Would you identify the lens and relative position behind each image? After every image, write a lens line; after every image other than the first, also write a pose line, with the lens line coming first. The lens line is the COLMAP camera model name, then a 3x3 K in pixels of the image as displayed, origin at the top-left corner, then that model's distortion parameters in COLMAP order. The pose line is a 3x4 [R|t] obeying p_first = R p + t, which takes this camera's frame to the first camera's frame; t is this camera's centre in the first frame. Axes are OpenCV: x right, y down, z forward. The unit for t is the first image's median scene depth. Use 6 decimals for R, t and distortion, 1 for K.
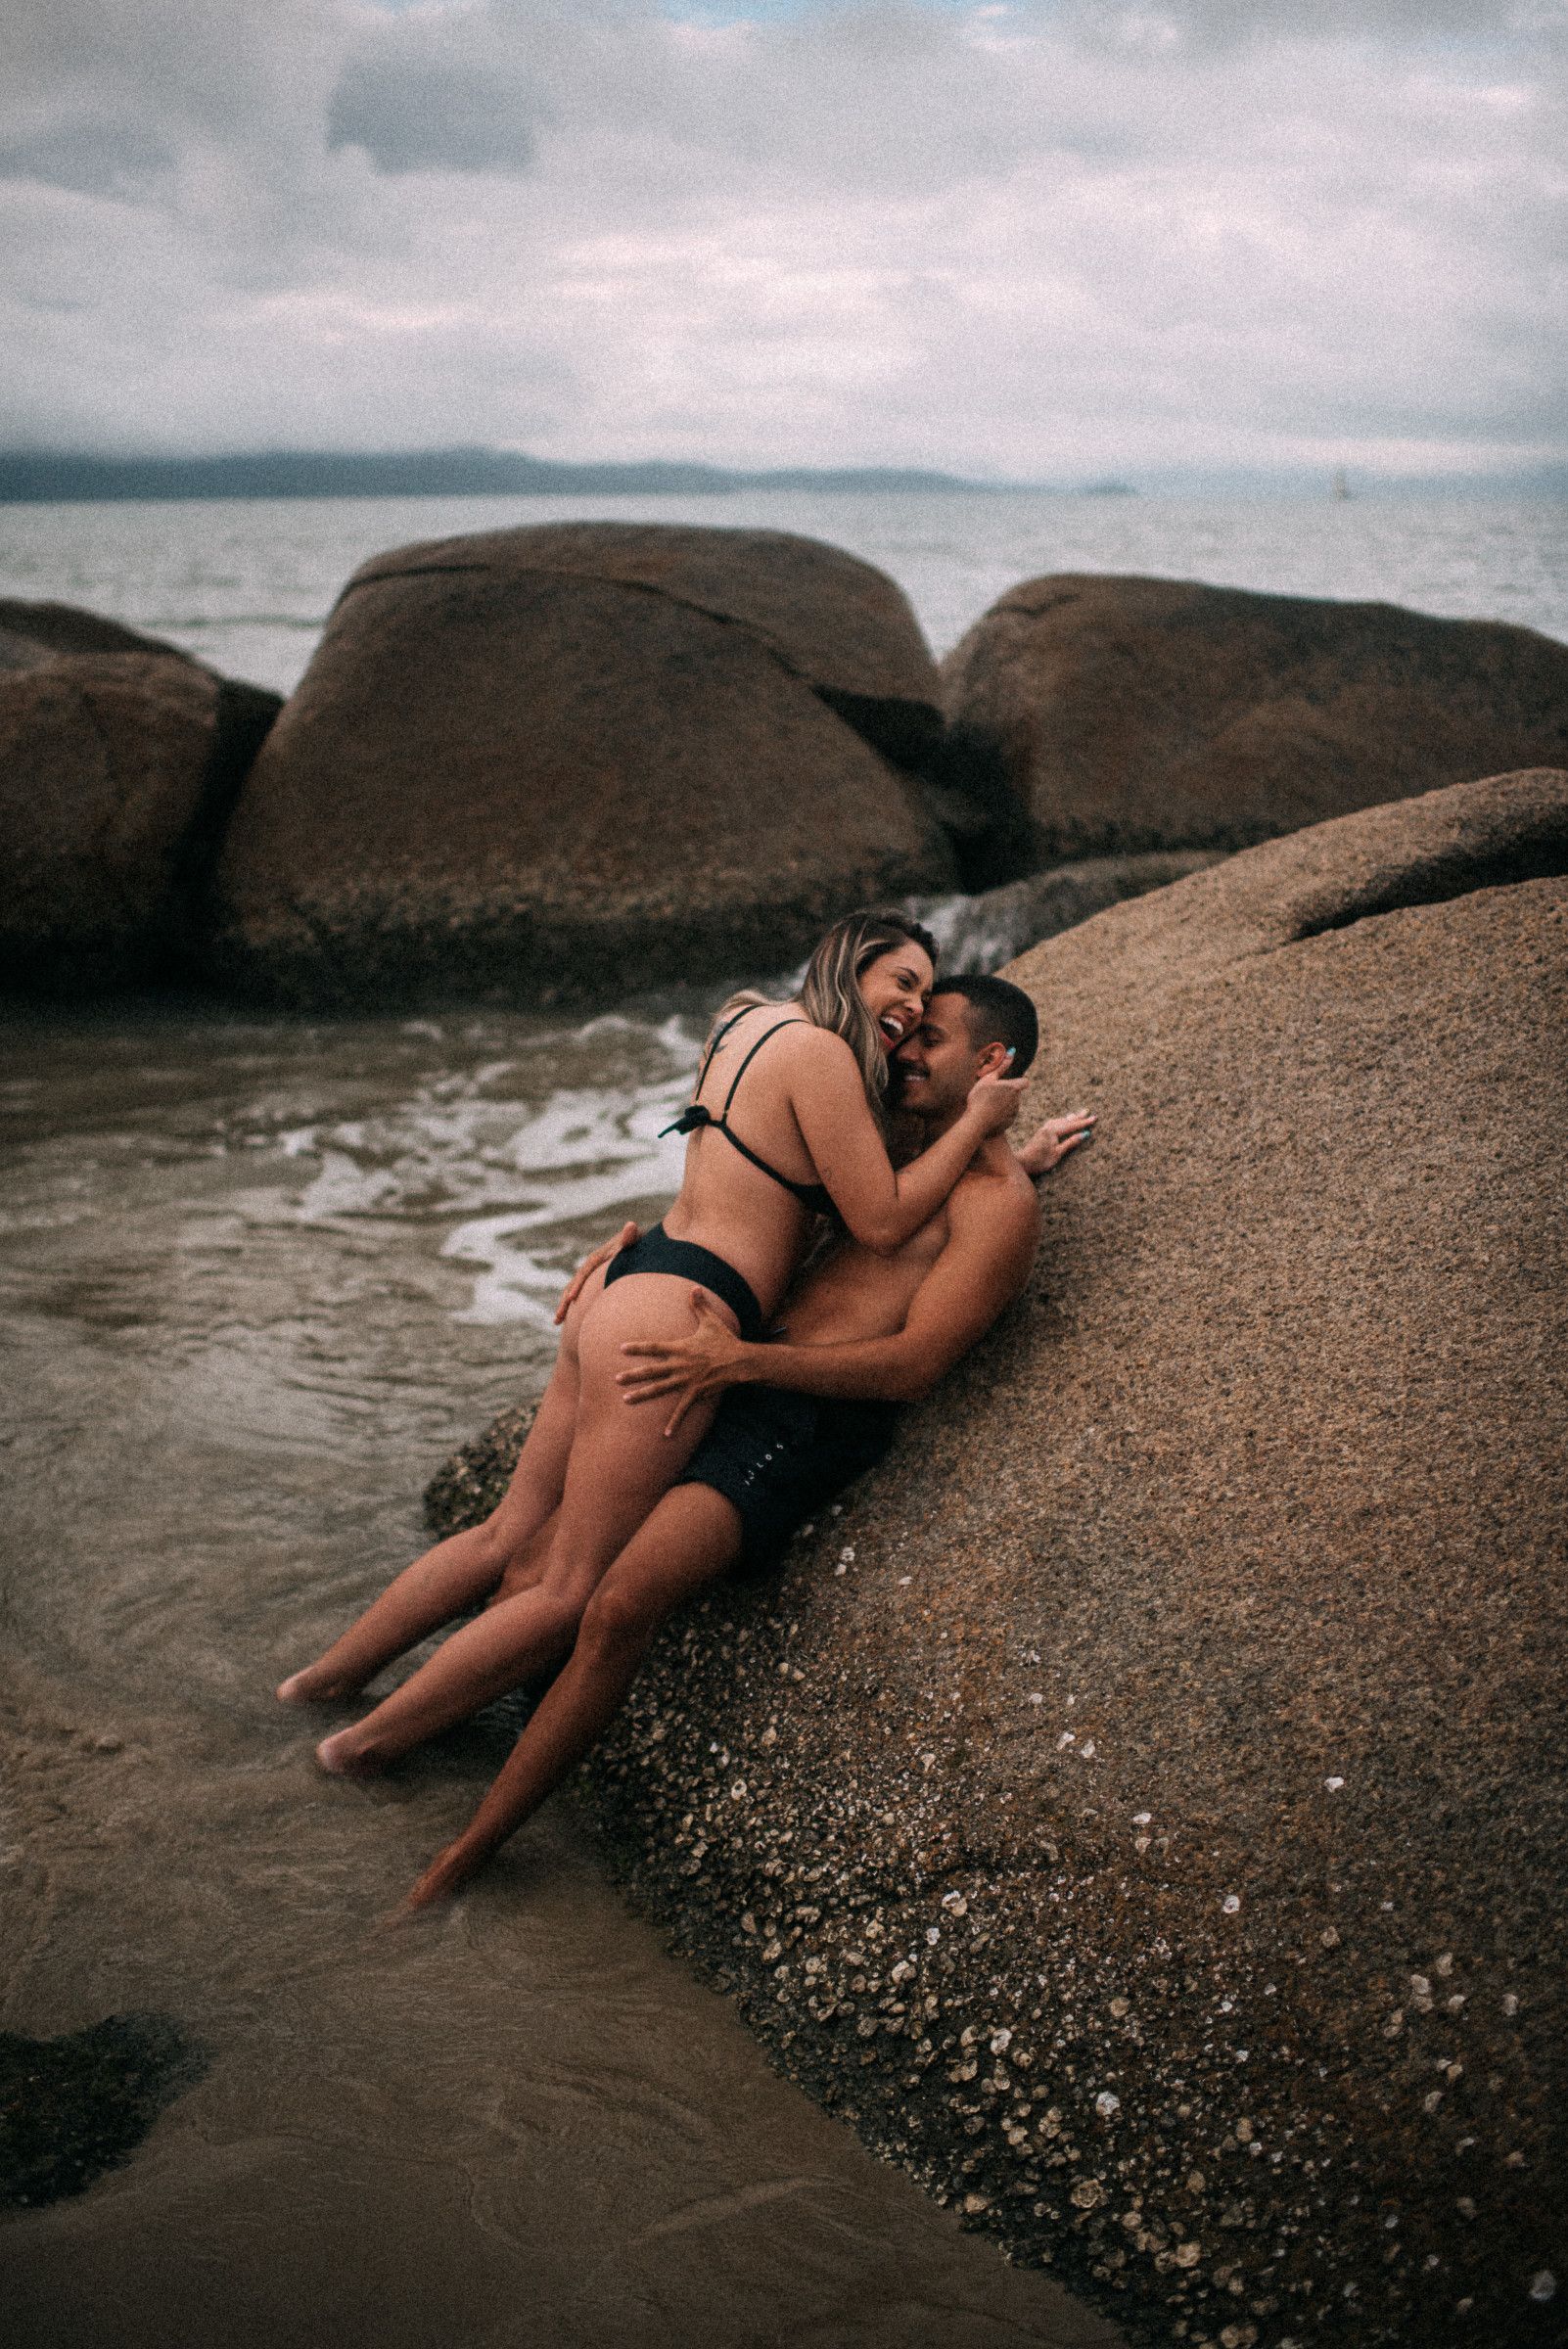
lens RADIAL K [[2336.0, 0, 784.0], [0, 2336.0, 1174.5], [0, 0, 1]] dist [-0.082196, 0.014246]
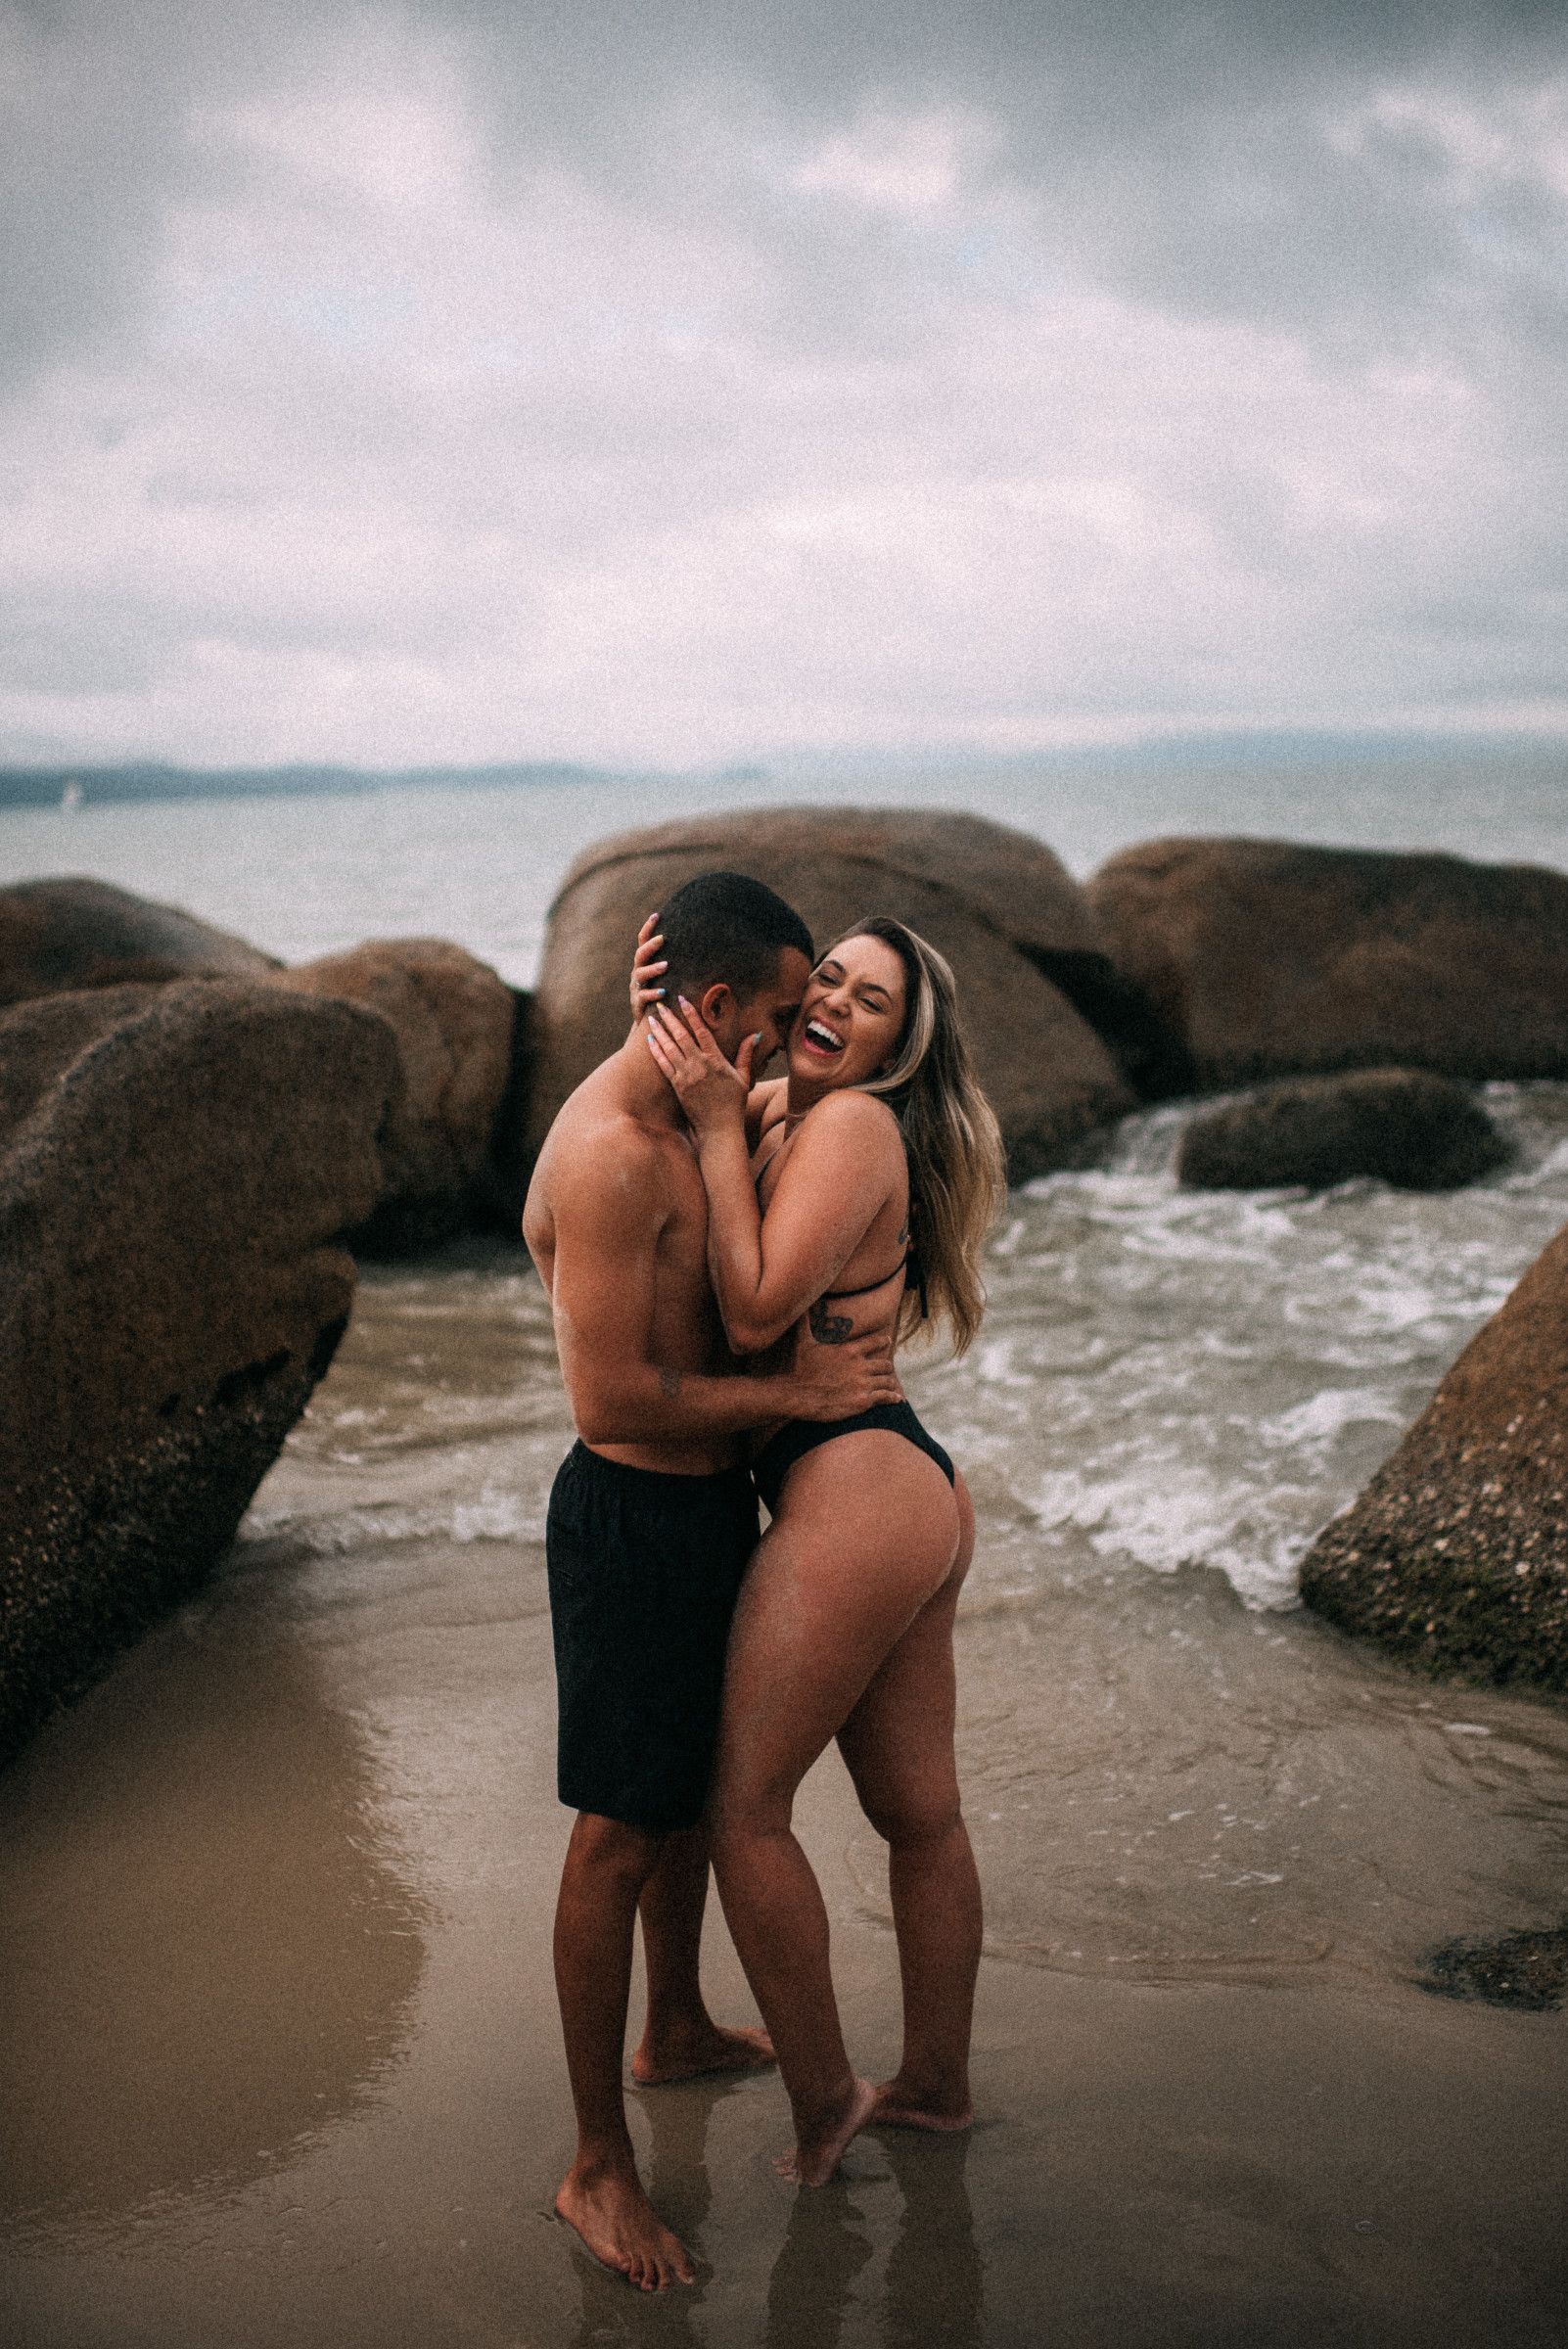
lens RADIAL K [[2324.6, 0, 784.0], [0, 2324.6, 1174.5], [0, 0, 1]] dist [-0.103237, 0.100210]
pose [[0.988525, -0.056234, 0.140198, -0.733887], [0.072391, 0.990961, -0.112944, 0.054462], [-0.132580, 0.121797, 0.983661, -0.200074]]
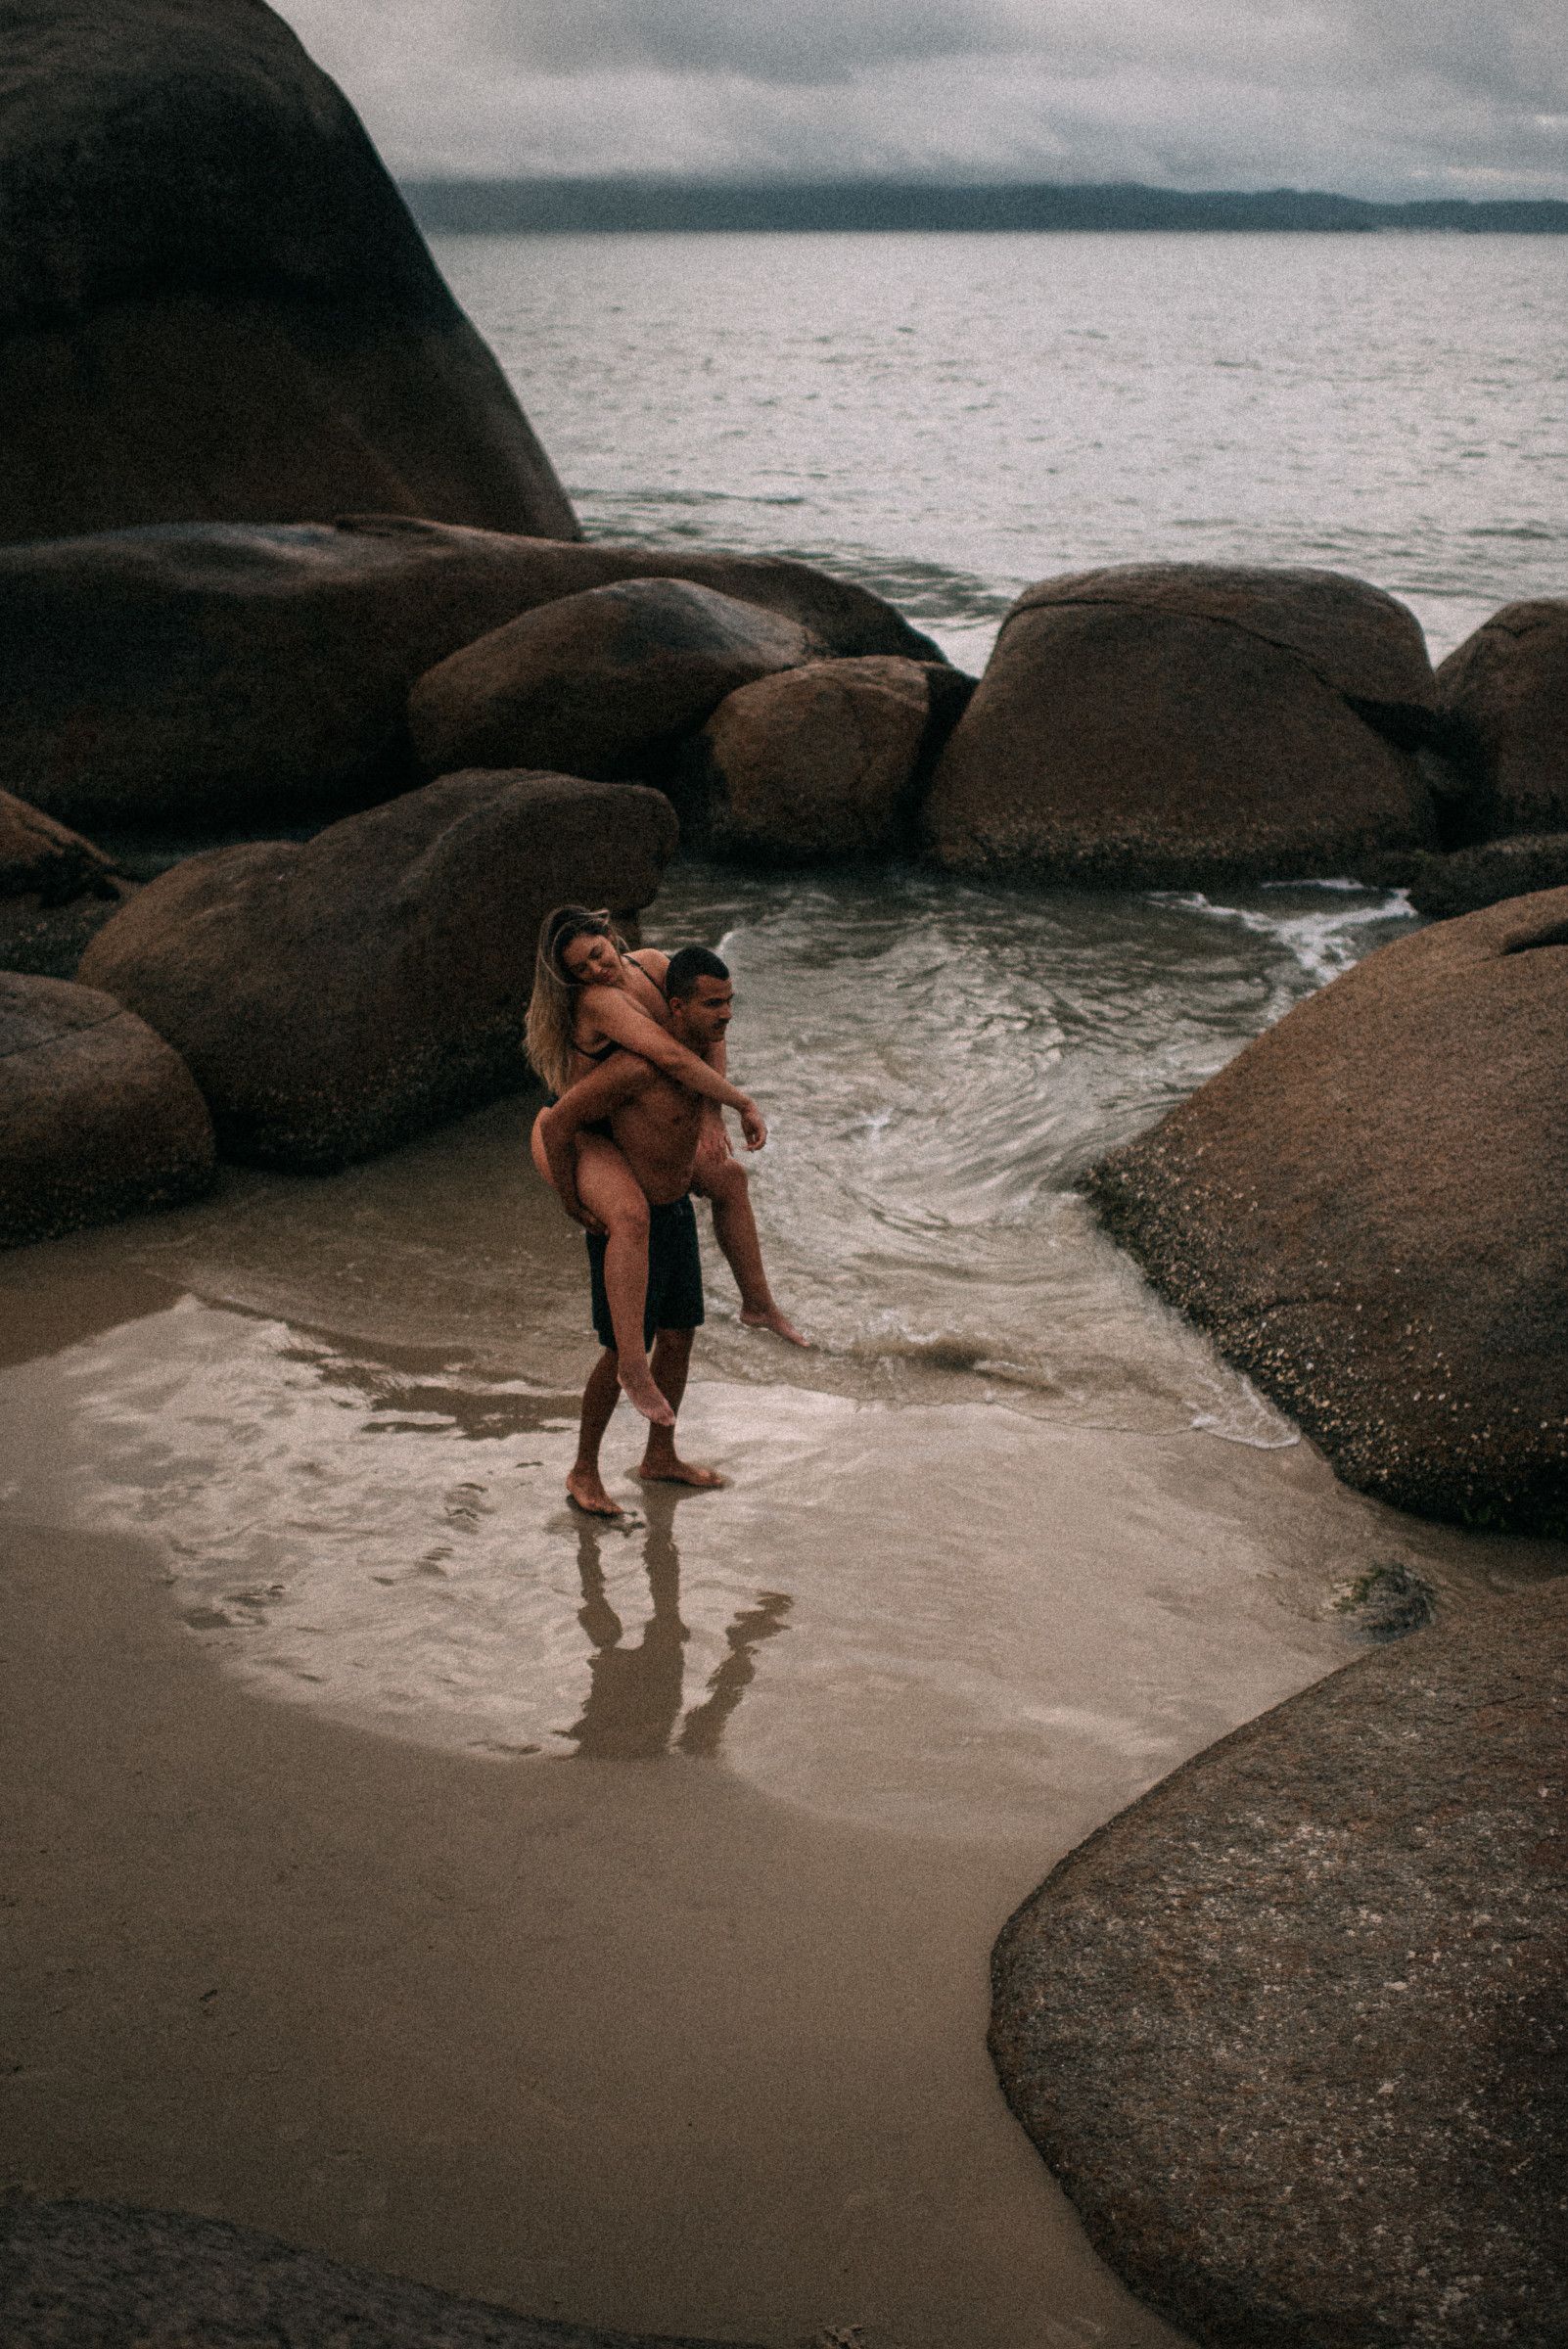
lens RADIAL K [[2569.0, 0, 784.0], [0, 2569.0, 1174.5], [0, 0, 1]] dist [-0.089060, -0.000667]
pose [[0.972595, 0.079216, -0.218595, 0.127543], [-0.063941, 0.995048, 0.076103, -0.043787], [0.223541, -0.060040, 0.972843, -1.695758]]
